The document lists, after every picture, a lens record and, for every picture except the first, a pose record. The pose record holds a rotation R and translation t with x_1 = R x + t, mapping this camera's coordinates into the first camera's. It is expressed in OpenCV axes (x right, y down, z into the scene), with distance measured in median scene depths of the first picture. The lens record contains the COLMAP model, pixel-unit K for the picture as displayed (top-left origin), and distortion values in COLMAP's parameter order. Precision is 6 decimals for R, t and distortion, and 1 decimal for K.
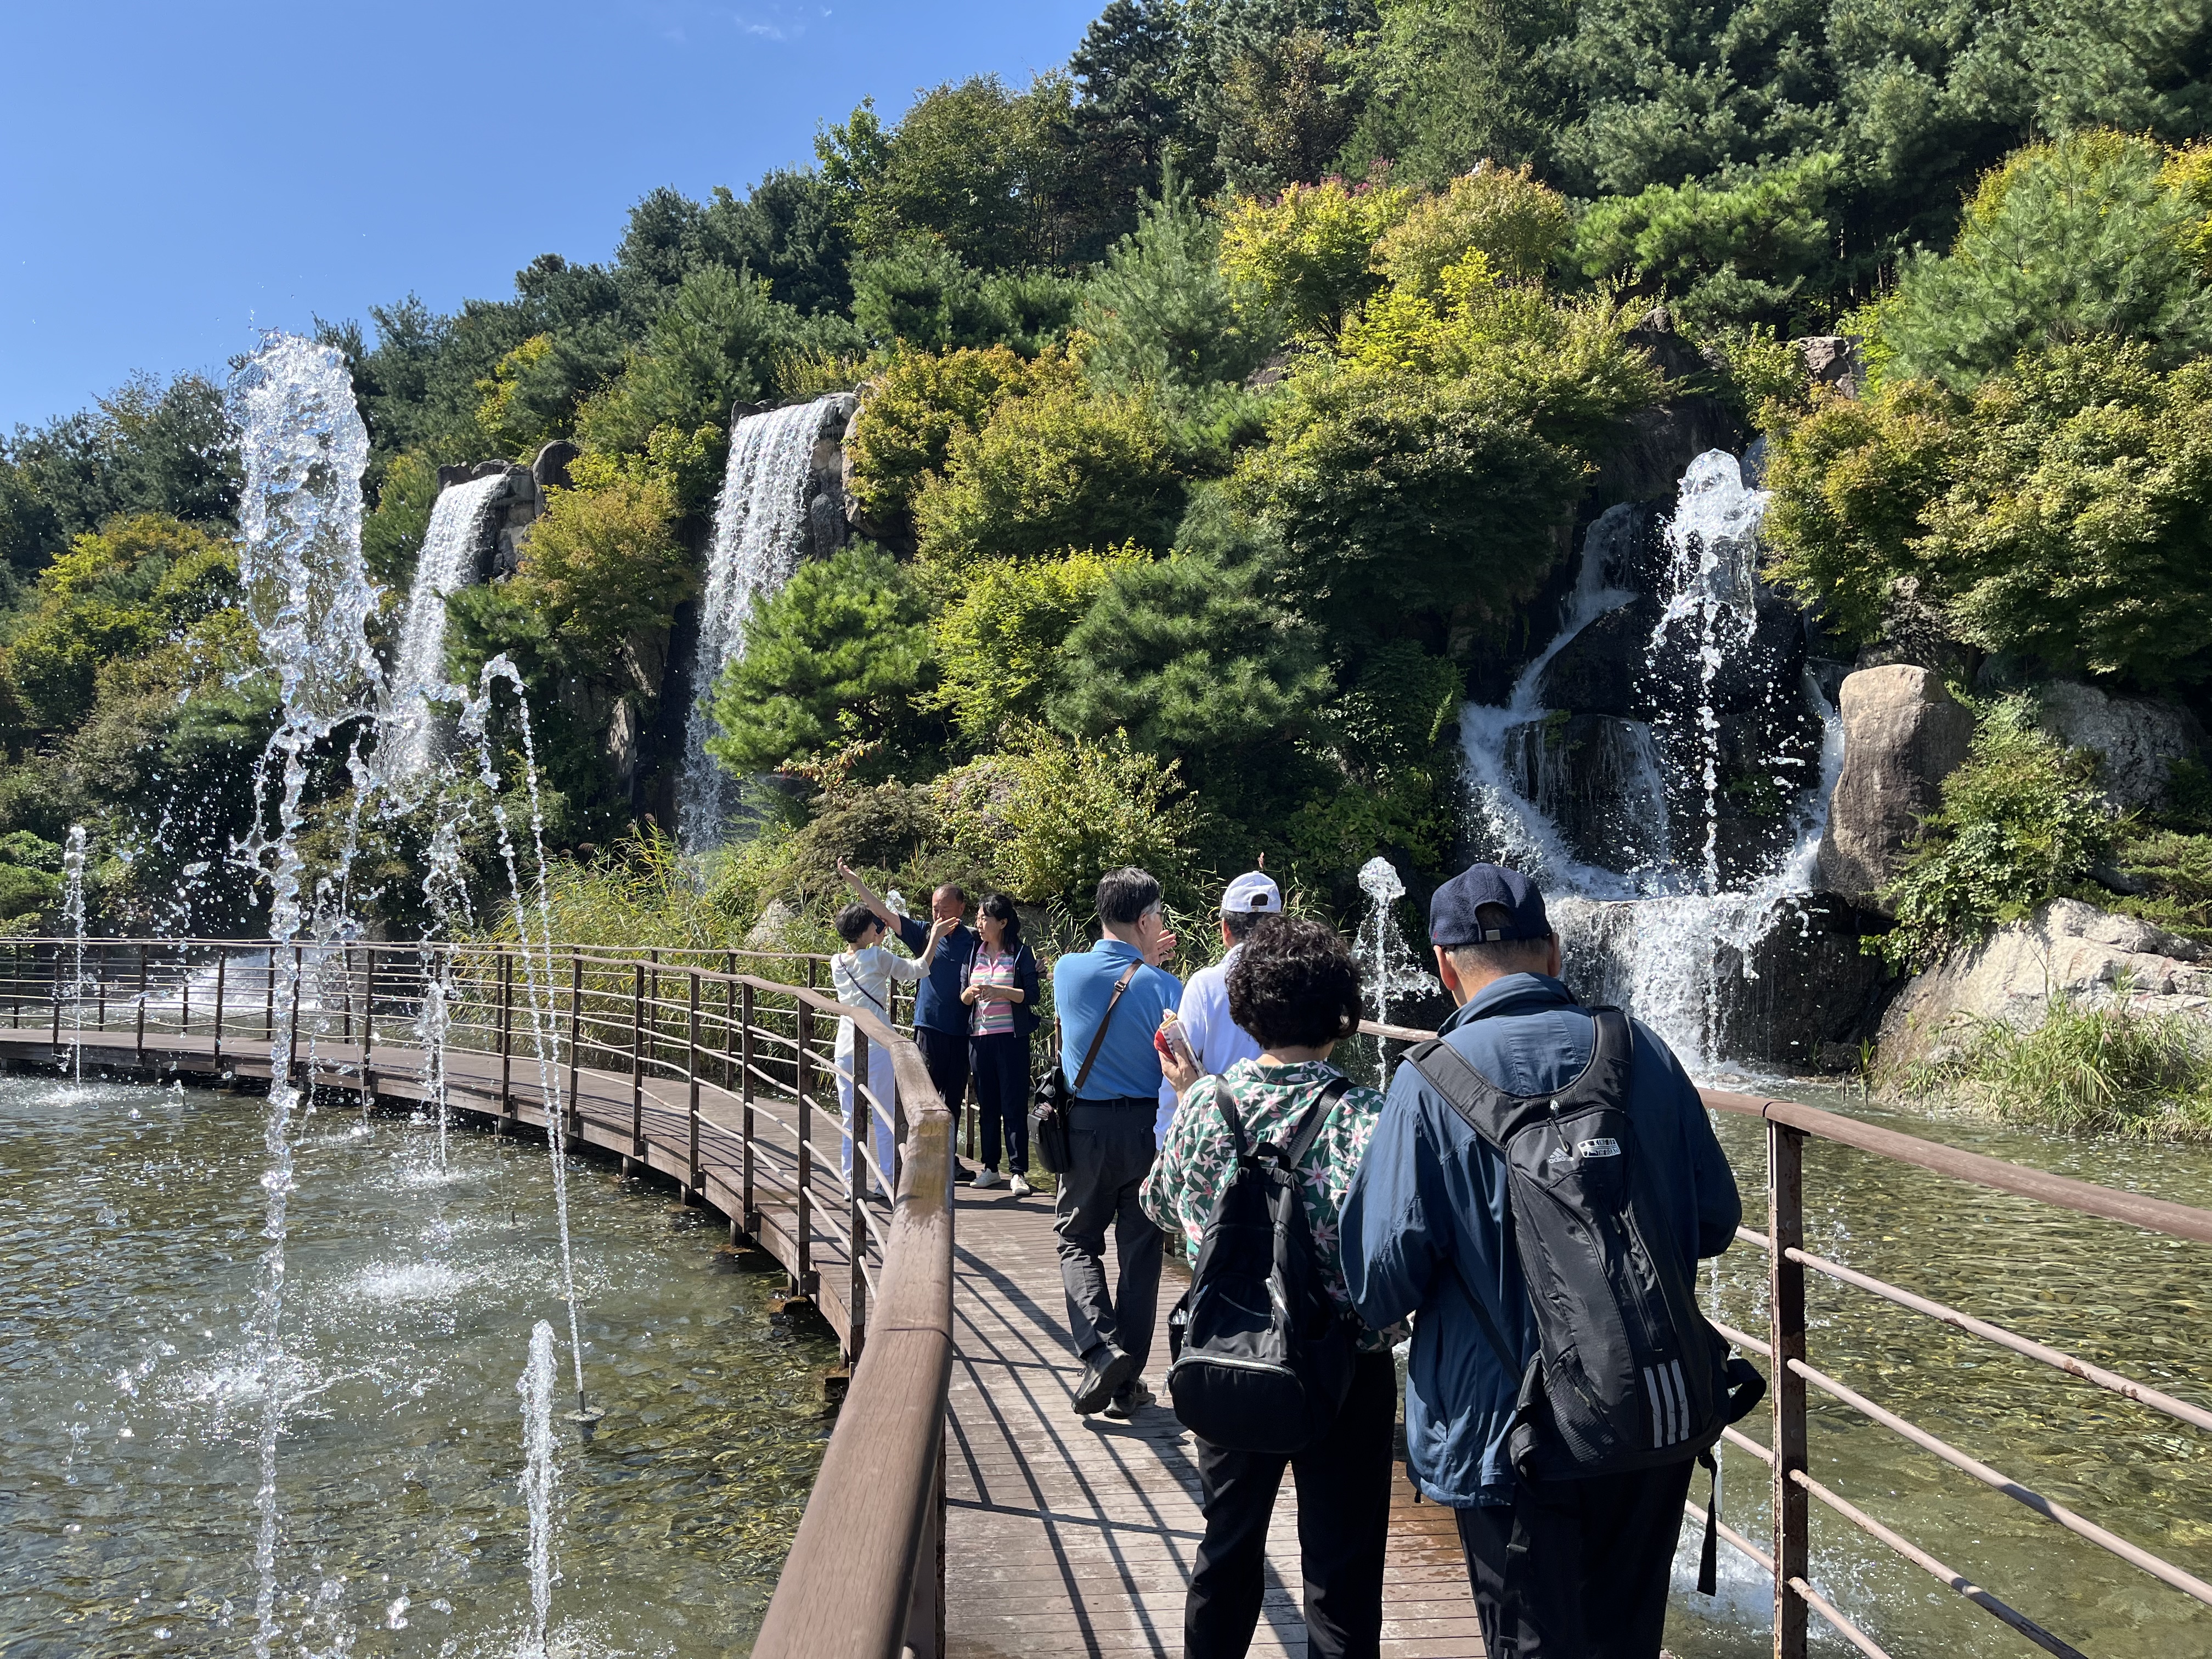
lens RADIAL K [[1670.1, 0, 1093.6], [0, 1670.1, 835.9], [0, 0, 1]] dist [0.066224, -0.092852]
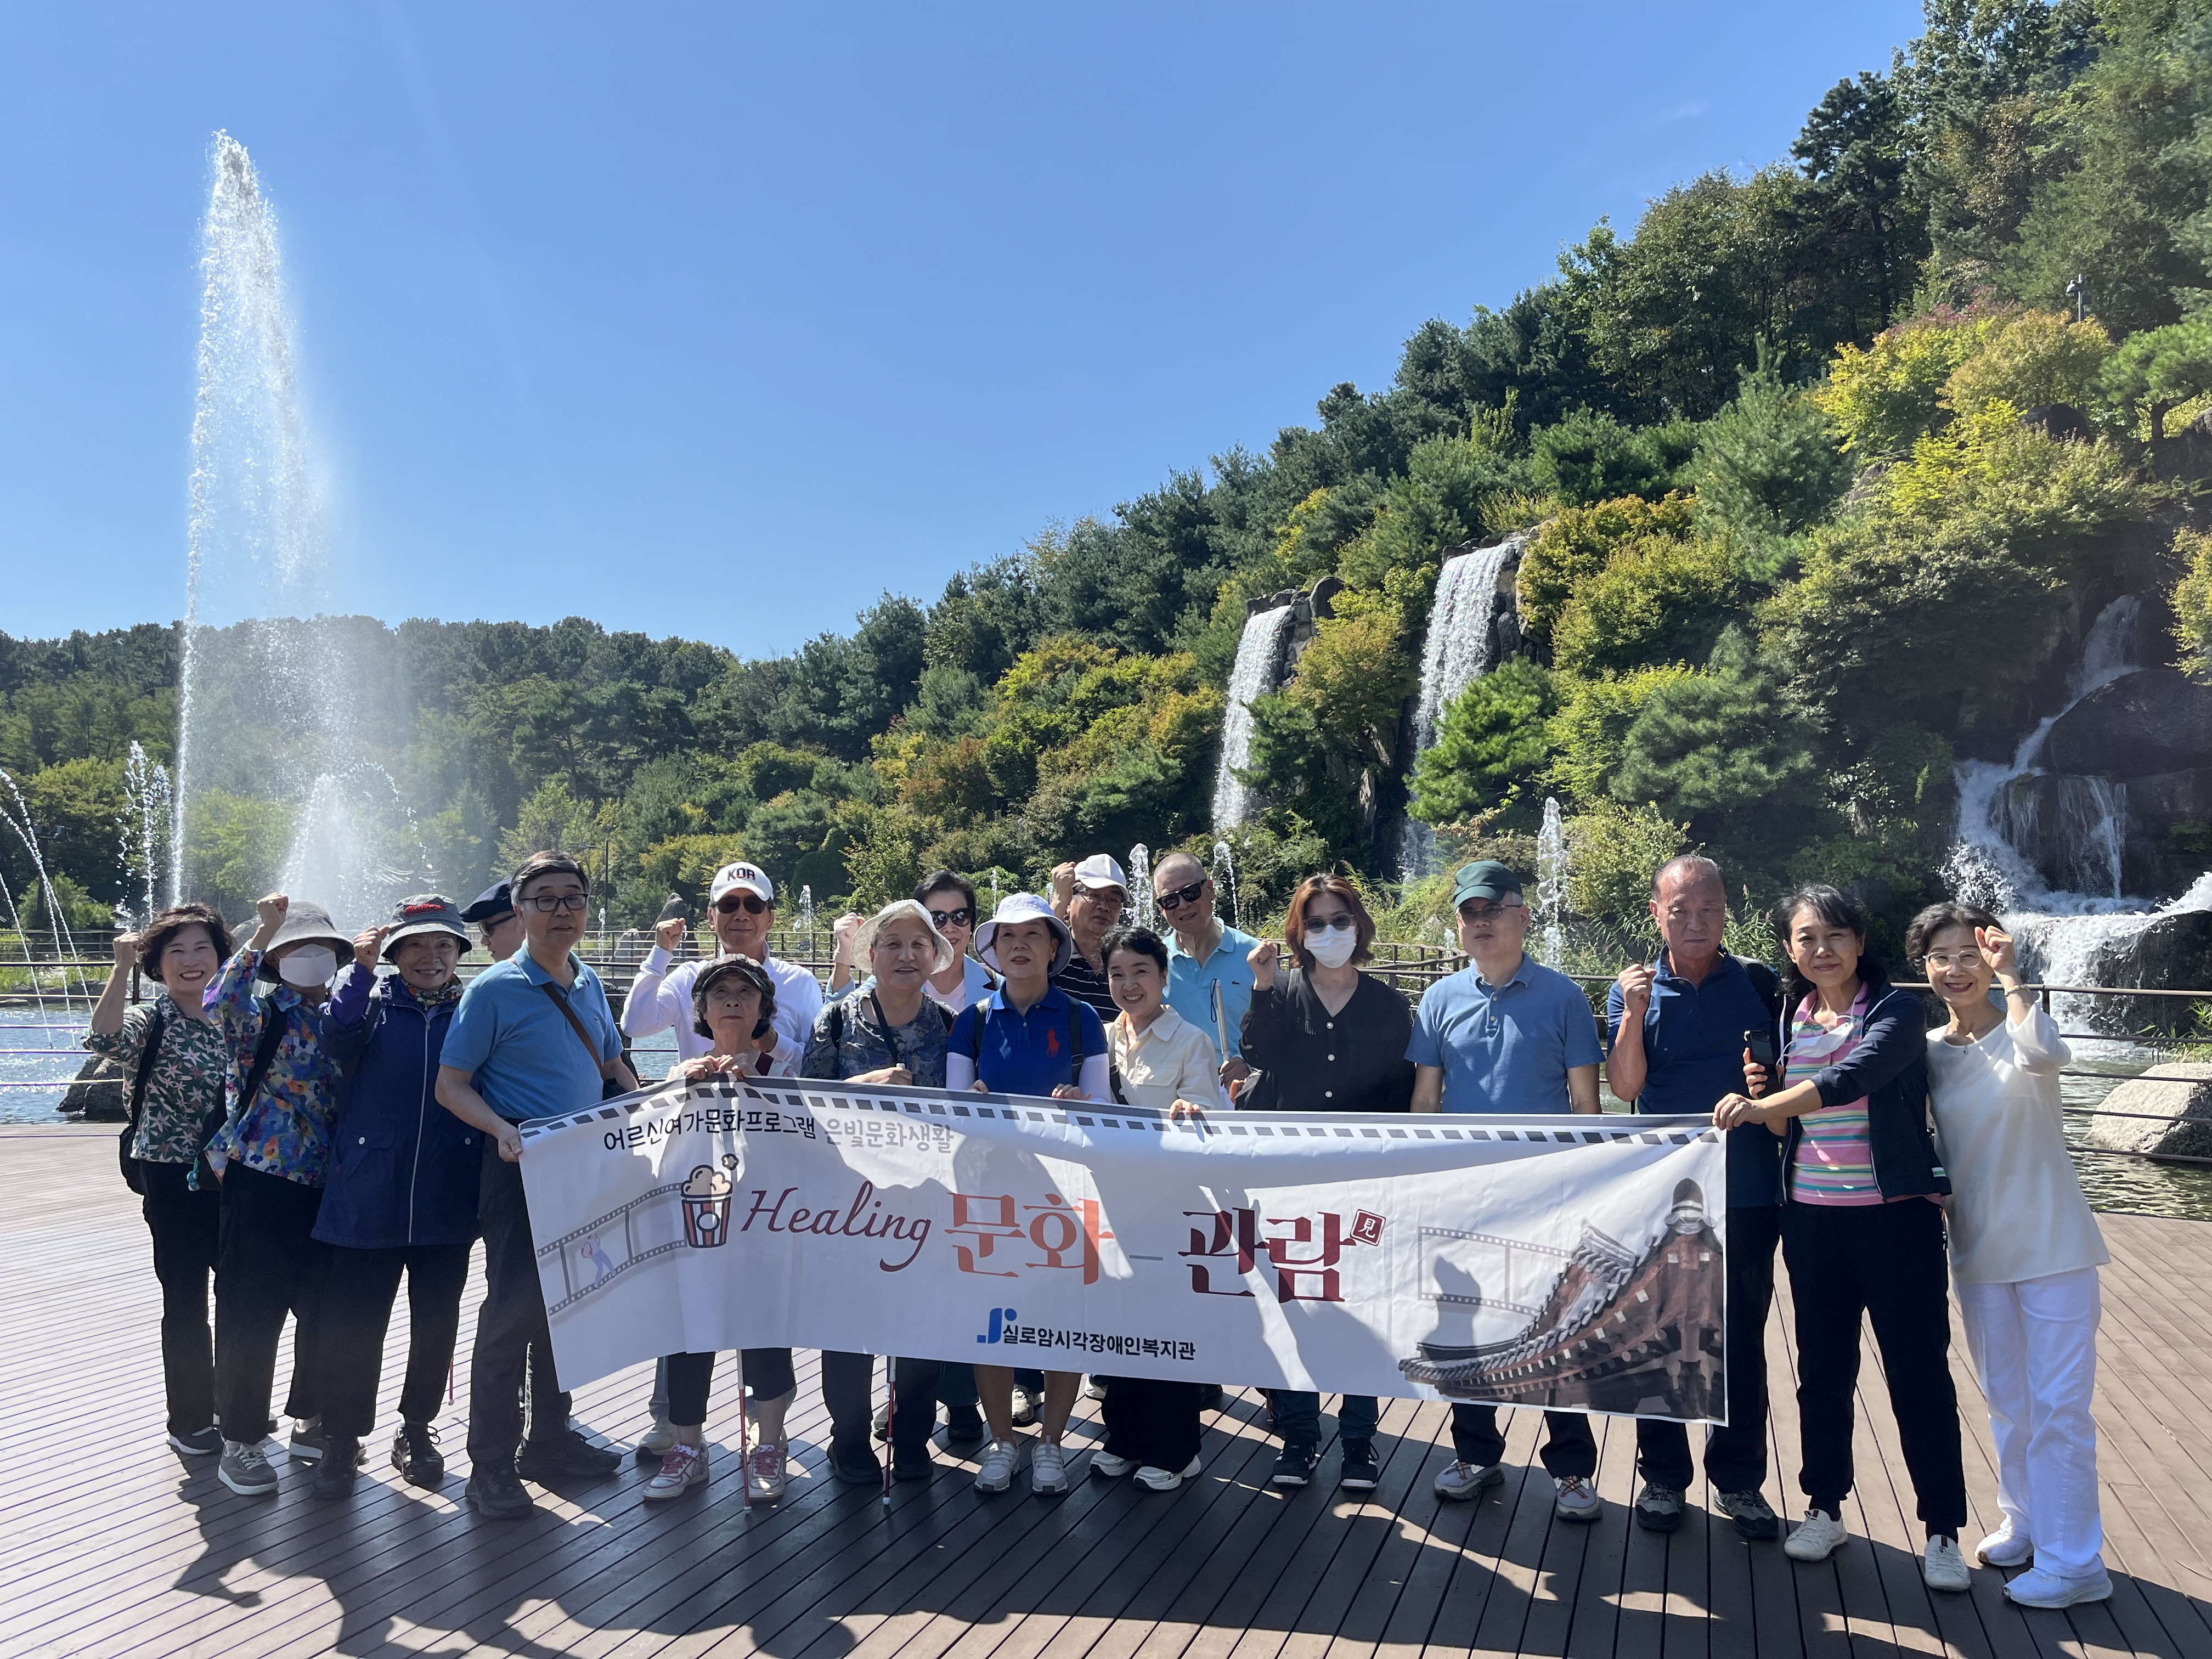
lens RADIAL K [[1670.1, 0, 1093.6], [0, 1670.1, 835.9], [0, 0, 1]] dist [0.066224, -0.092852]
pose [[0.884854, -0.016835, -0.465565, 0.173735], [0.012770, 0.999848, -0.011883, -0.013538], [0.465694, 0.004570, 0.884934, -0.351554]]
